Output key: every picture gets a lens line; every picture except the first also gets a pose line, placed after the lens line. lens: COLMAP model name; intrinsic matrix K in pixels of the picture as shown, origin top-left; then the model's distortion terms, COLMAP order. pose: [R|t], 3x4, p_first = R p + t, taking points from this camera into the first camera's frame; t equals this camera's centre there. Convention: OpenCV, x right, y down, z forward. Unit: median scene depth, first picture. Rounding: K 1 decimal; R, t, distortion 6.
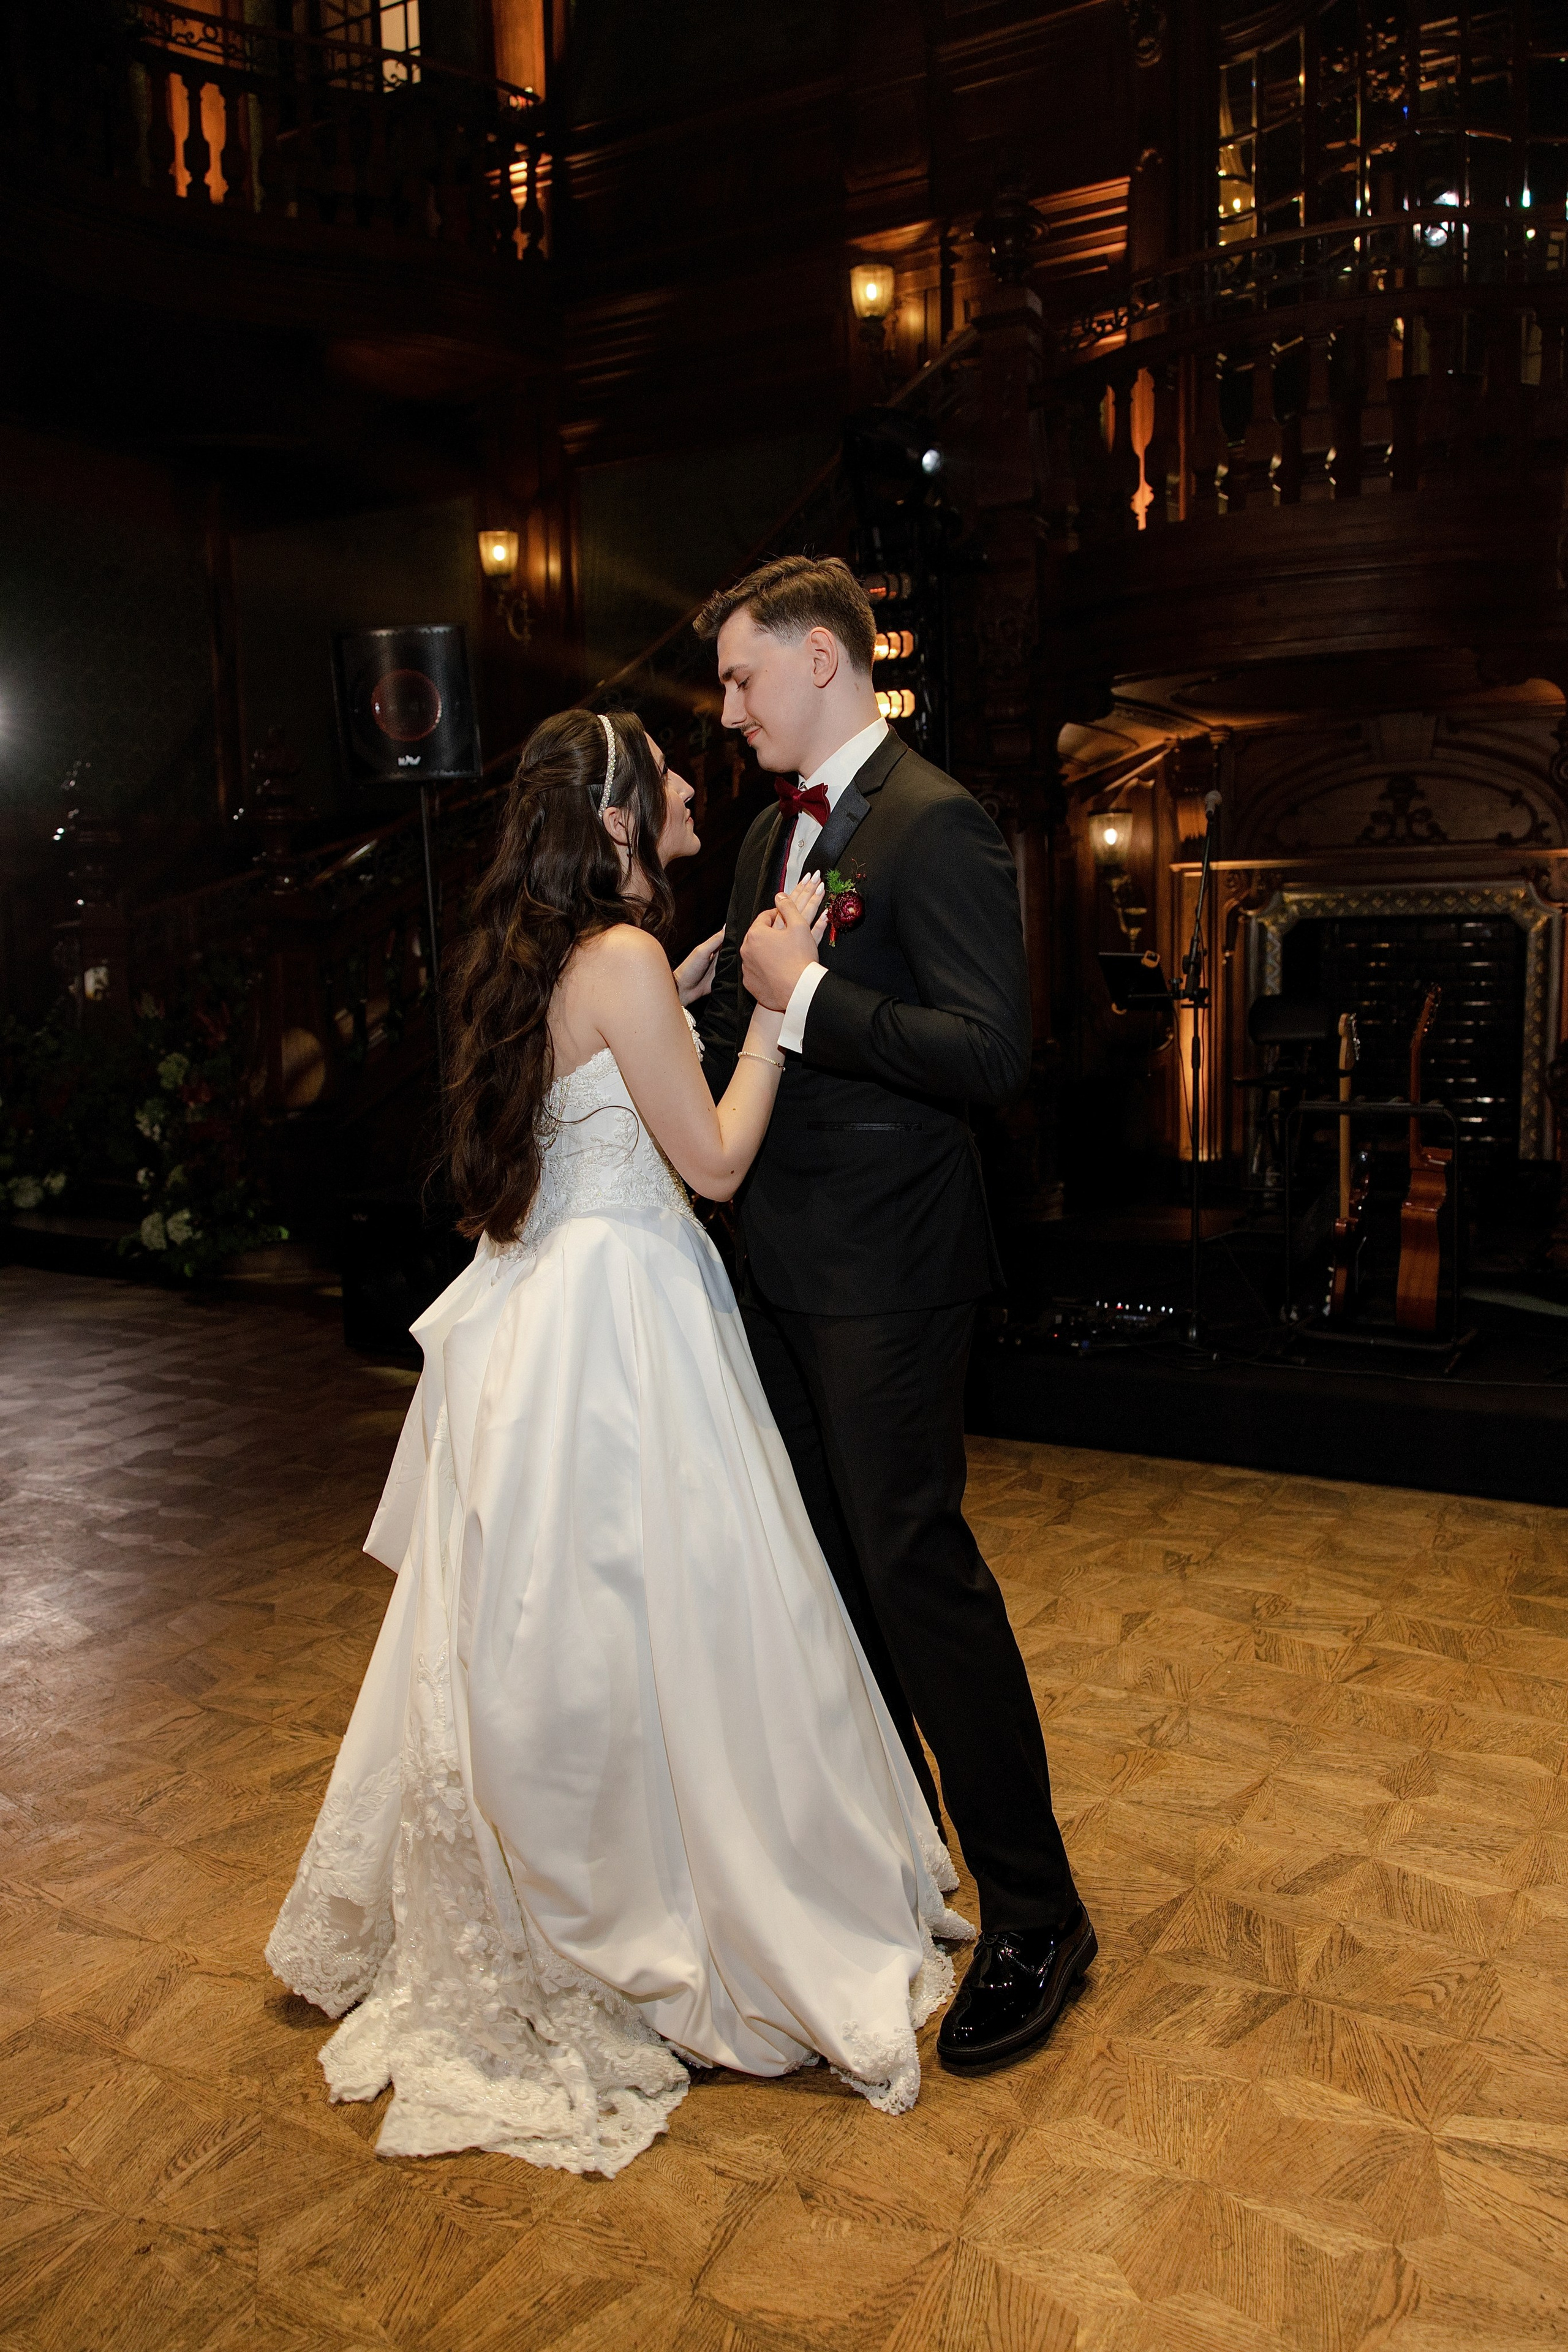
lens RADIAL K [[1784.6, 0, 735.7], [0, 1784.6, 1175.7], [0, 0, 1]] dist [-0.002200, 0.008149]
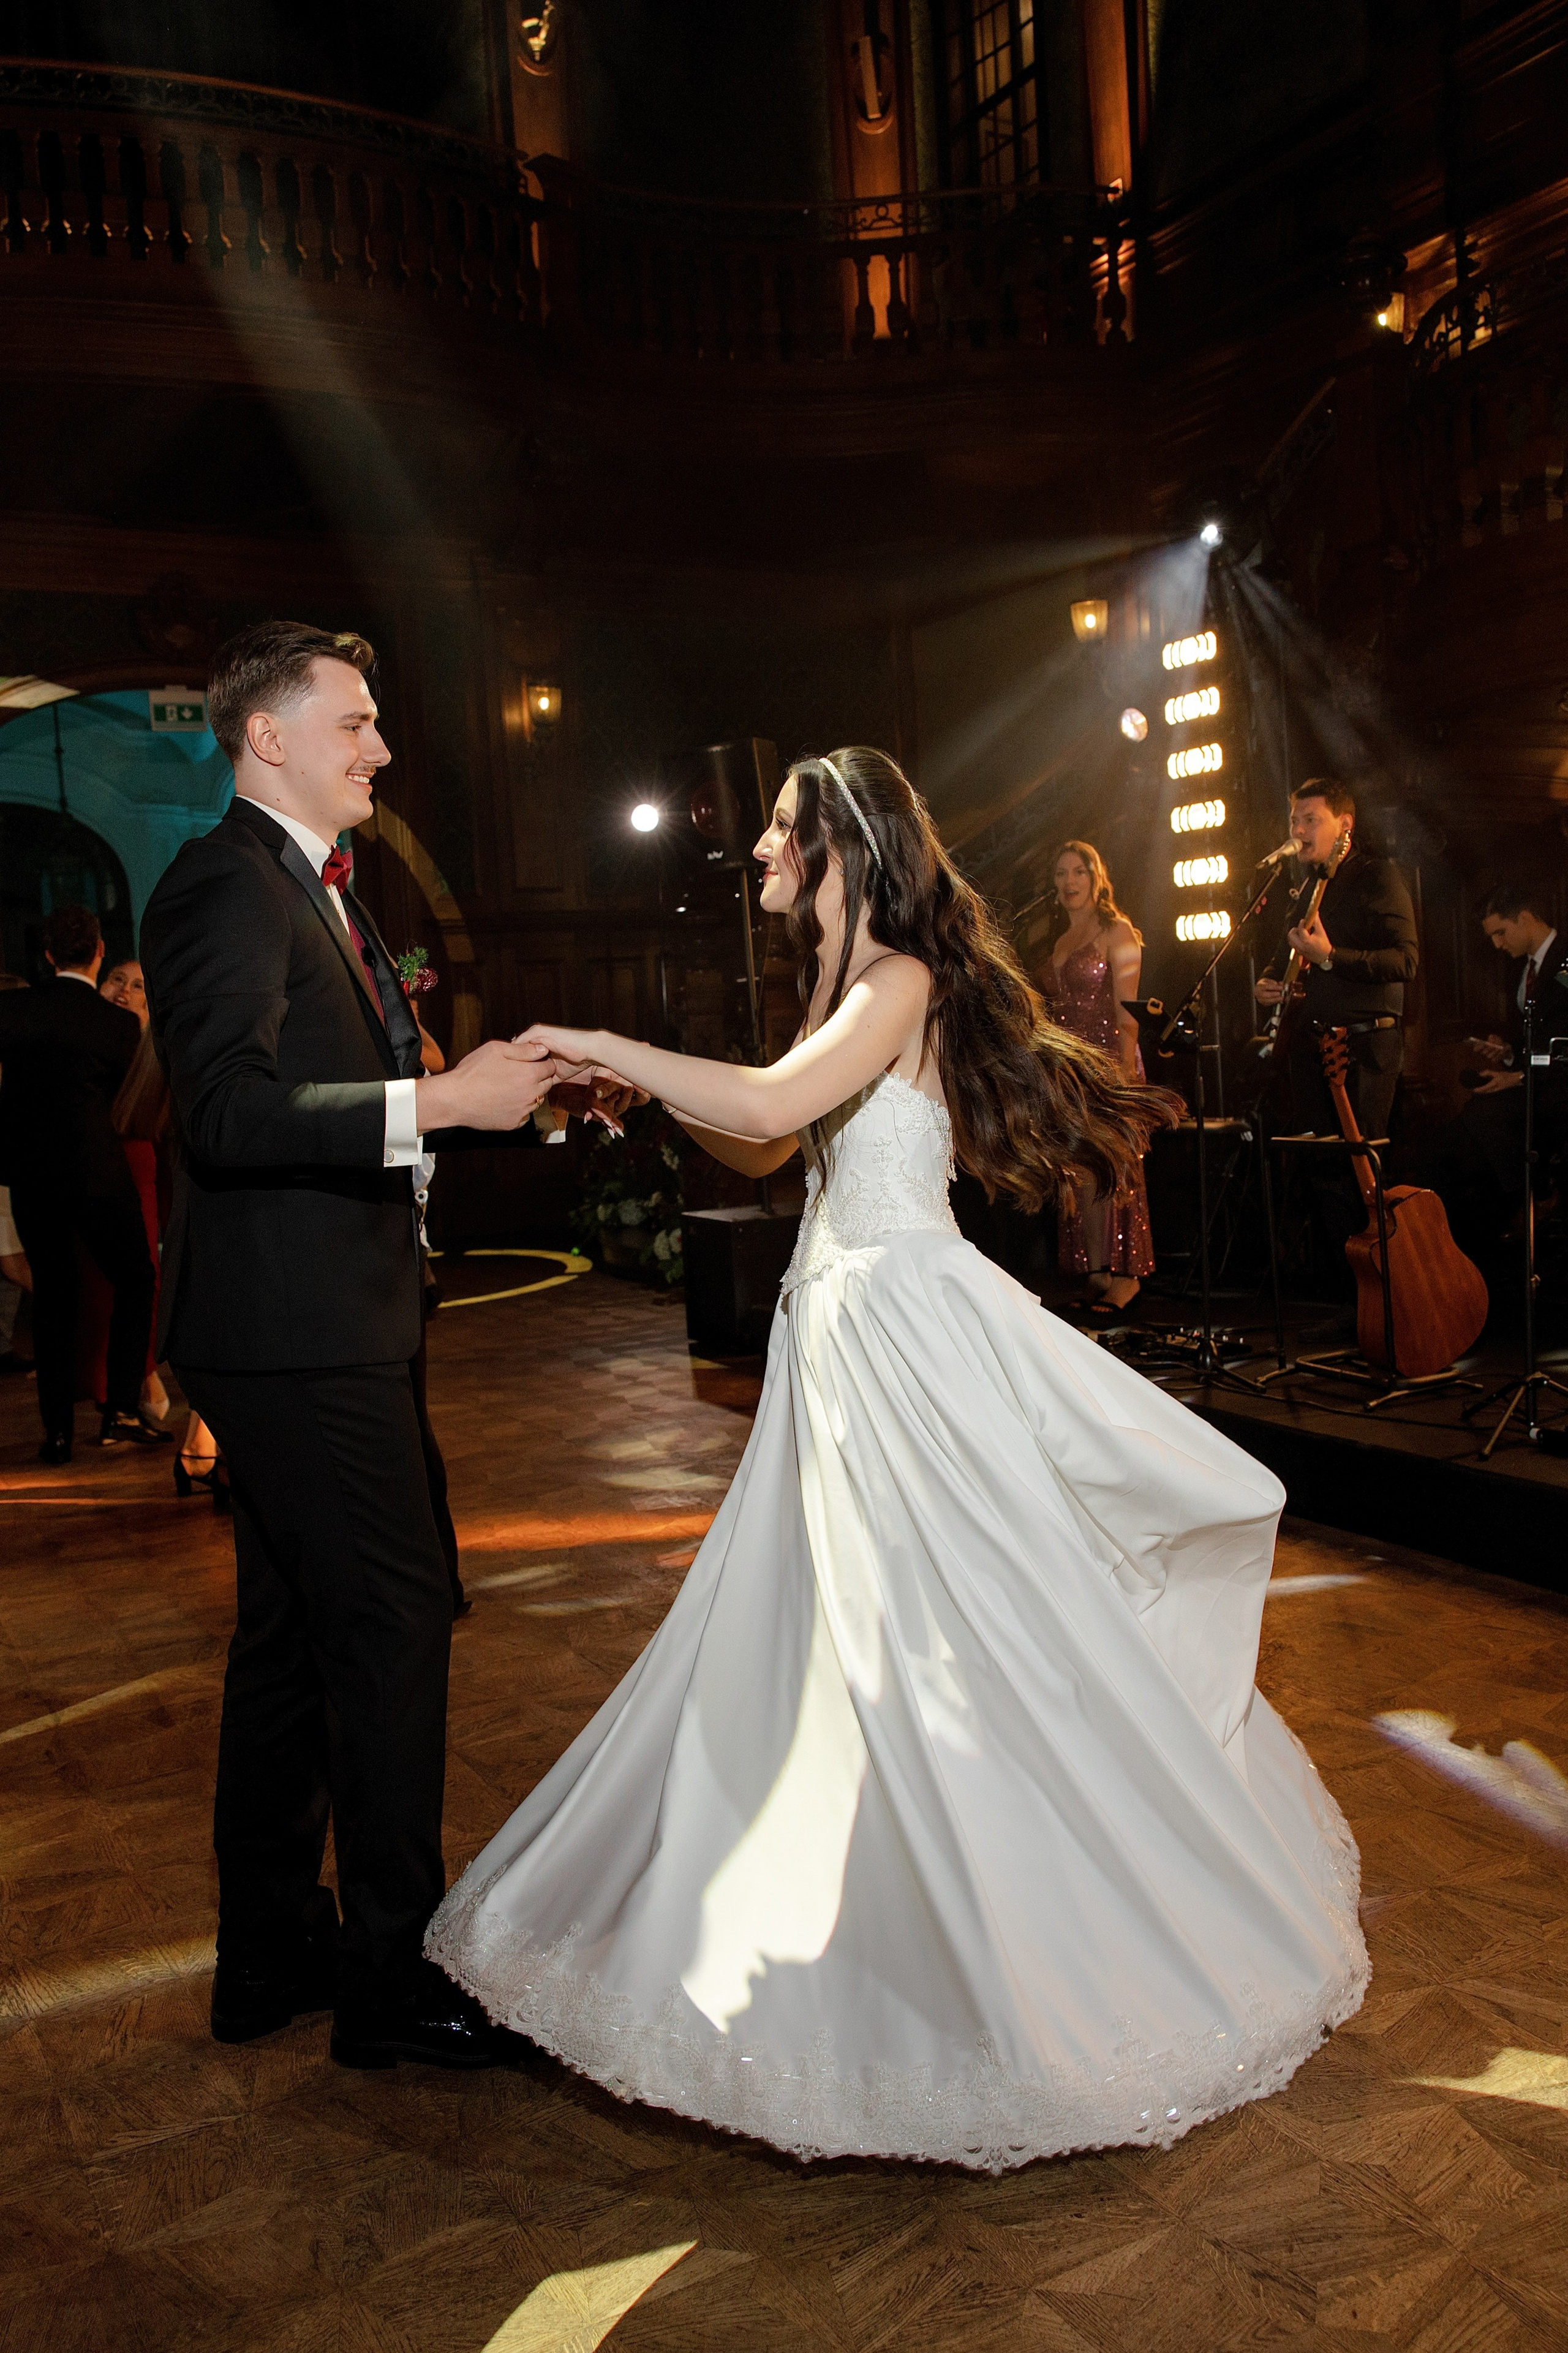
lens RADIAL K [[1891.9, 0, 785.4], [0, 1891.9, 1171.9], [0, 0, 1]] dist [-0.007571, 0.006673]
pose [[0.858314, 0.016198, -0.512869, 0.337718], [-0.031089, 0.999307, -0.020467, 0.004192], [0.512182, 0.033512, 0.858223, -0.043120]]
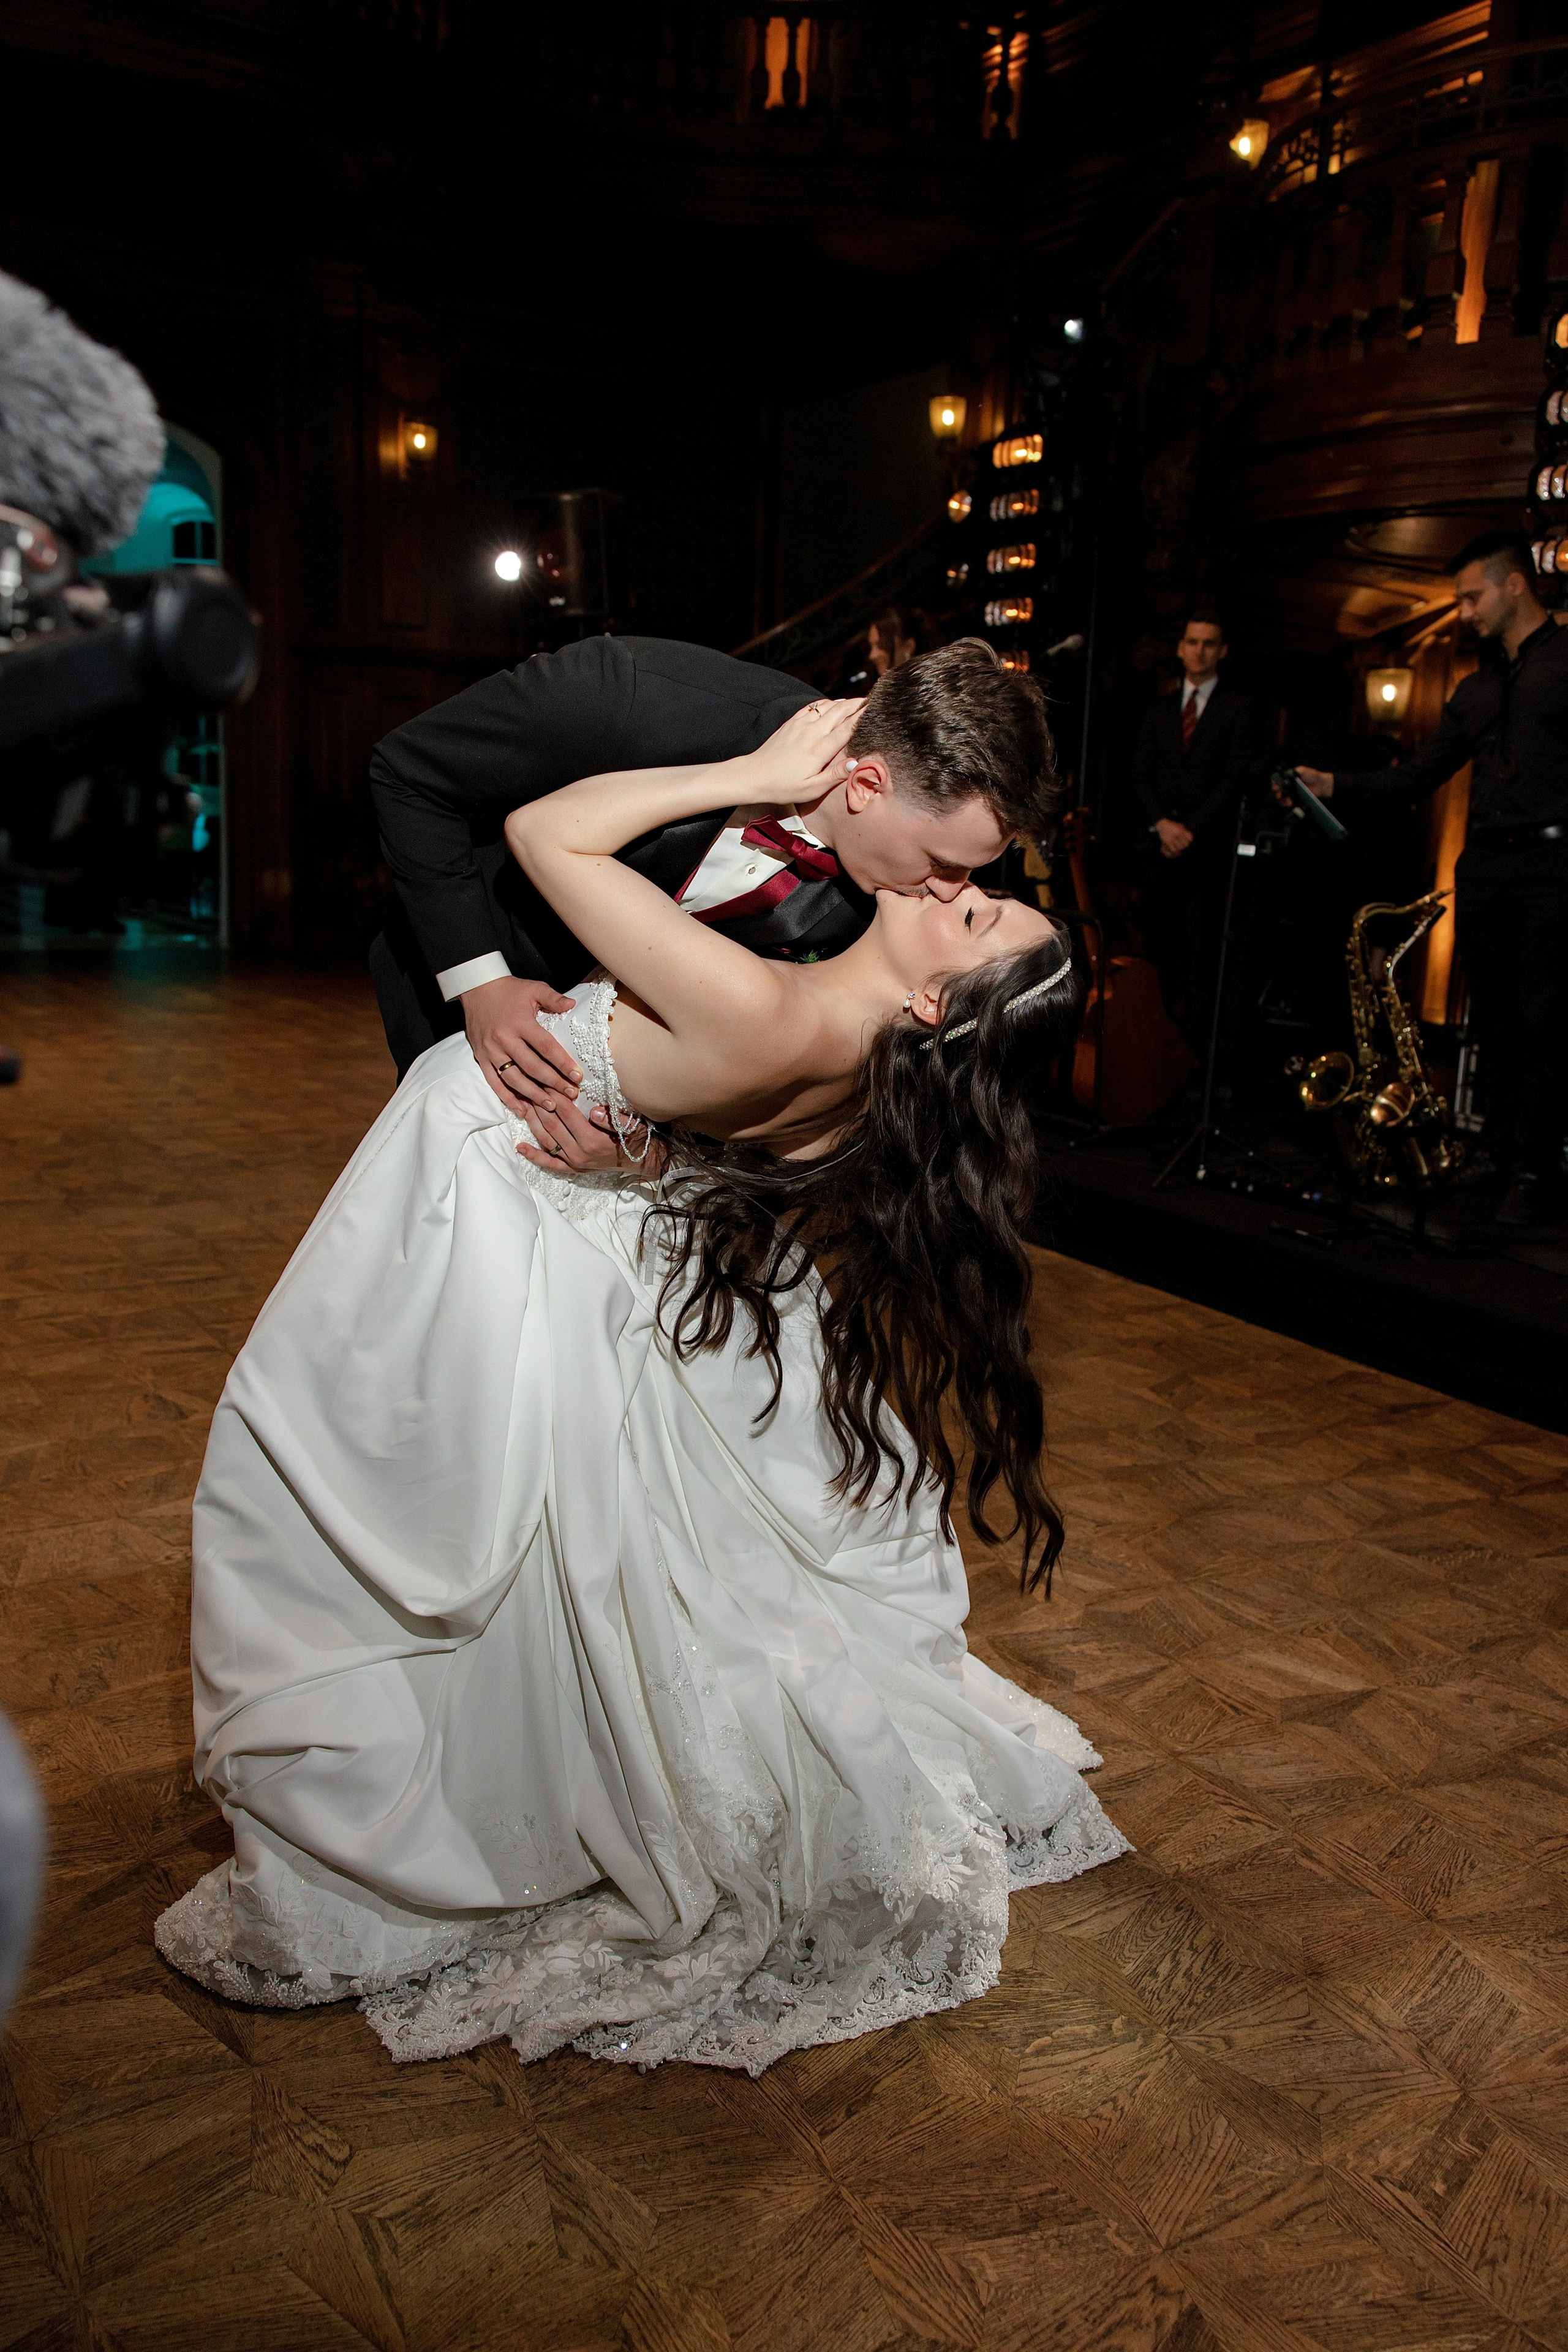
lens RADIAL K [[1784.6, 0, 759.9], [0, 1784.6, 1166.8], [0, 0, 1]] dist [-0.002200, 0.008149]
pose [[0.884672, 0.150917, -0.441112, 0.373751], [-0.119906, 0.987982, 0.097539, 0.017293], [0.450531, -0.033398, 0.892136, -0.059968]]
